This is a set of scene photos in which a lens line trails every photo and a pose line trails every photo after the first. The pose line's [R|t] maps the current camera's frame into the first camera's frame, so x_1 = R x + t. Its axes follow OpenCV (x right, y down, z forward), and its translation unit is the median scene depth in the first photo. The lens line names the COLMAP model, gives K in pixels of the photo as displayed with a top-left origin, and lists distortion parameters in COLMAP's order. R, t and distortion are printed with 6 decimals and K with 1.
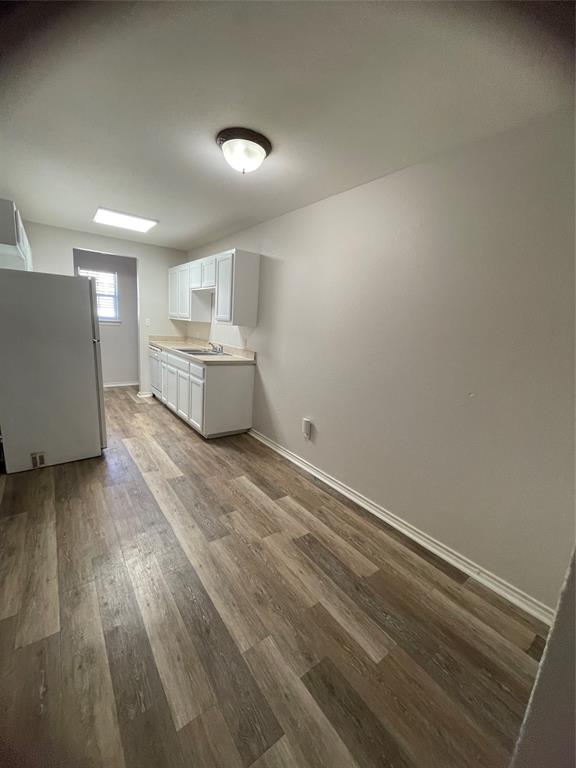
lens RADIAL K [[309.9, 0, 288.0], [0, 309.9, 384.0], [0, 0, 1]] dist [0.000326, 0.000130]
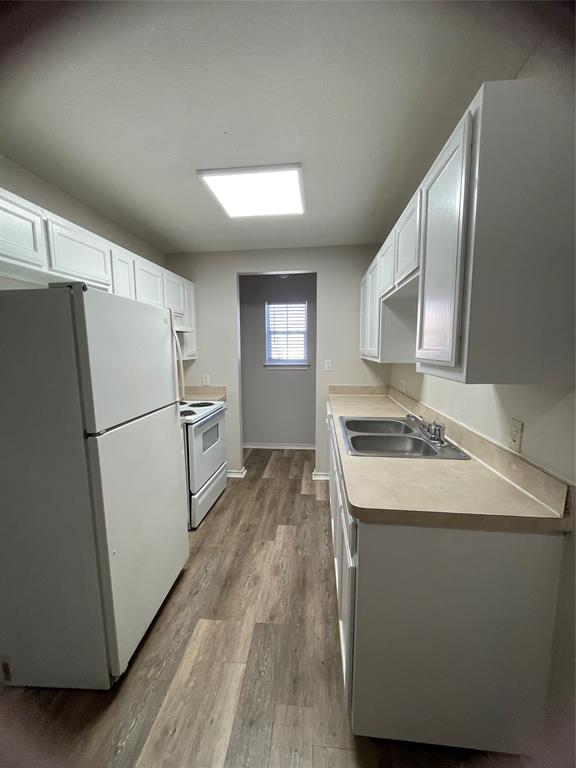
lens RADIAL K [[309.9, 0, 288.0], [0, 309.9, 384.0], [0, 0, 1]] dist [0.000326, 0.000130]
pose [[0.732805, 0.003668, -0.680429, -0.140157], [-0.074416, 0.994419, -0.074783, -0.199728], [0.676357, 0.105436, 0.728988, 0.893292]]
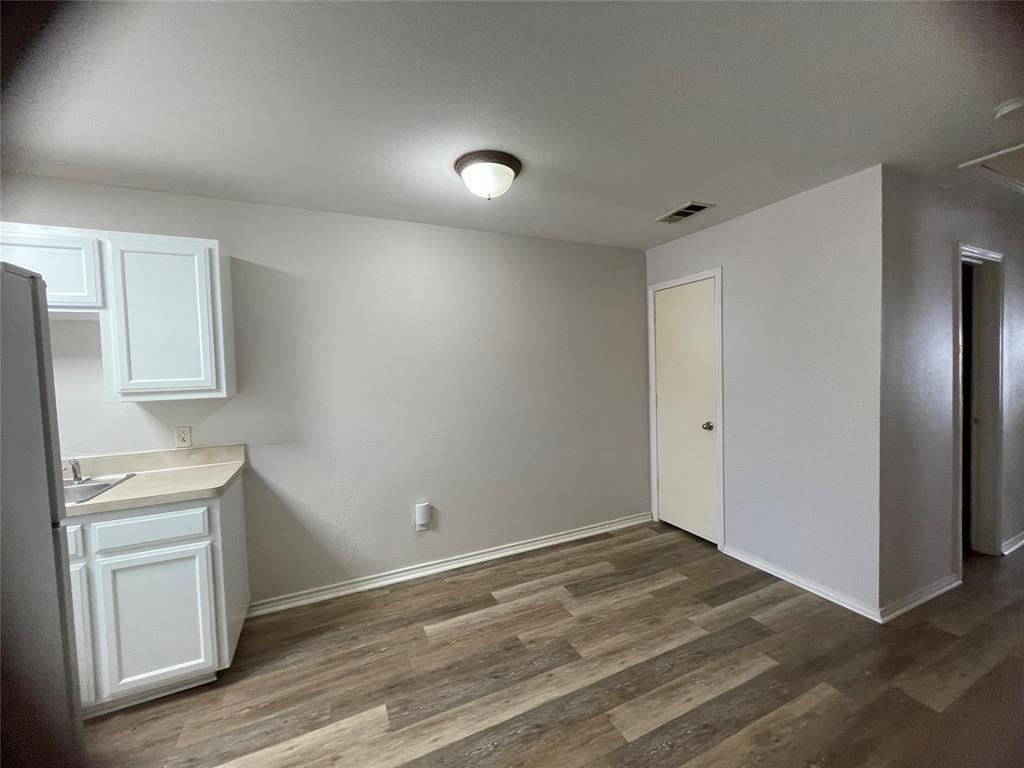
lens RADIAL K [[413.3, 0, 512.8], [0, 413.3, 383.2], [0, 0, 1]] dist [0.000326, 0.000130]
pose [[0.204270, -0.114265, 0.972223, -0.875521], [0.235647, 0.969699, 0.064458, -0.189051], [-0.950128, 0.215935, 0.225007, 0.563965]]
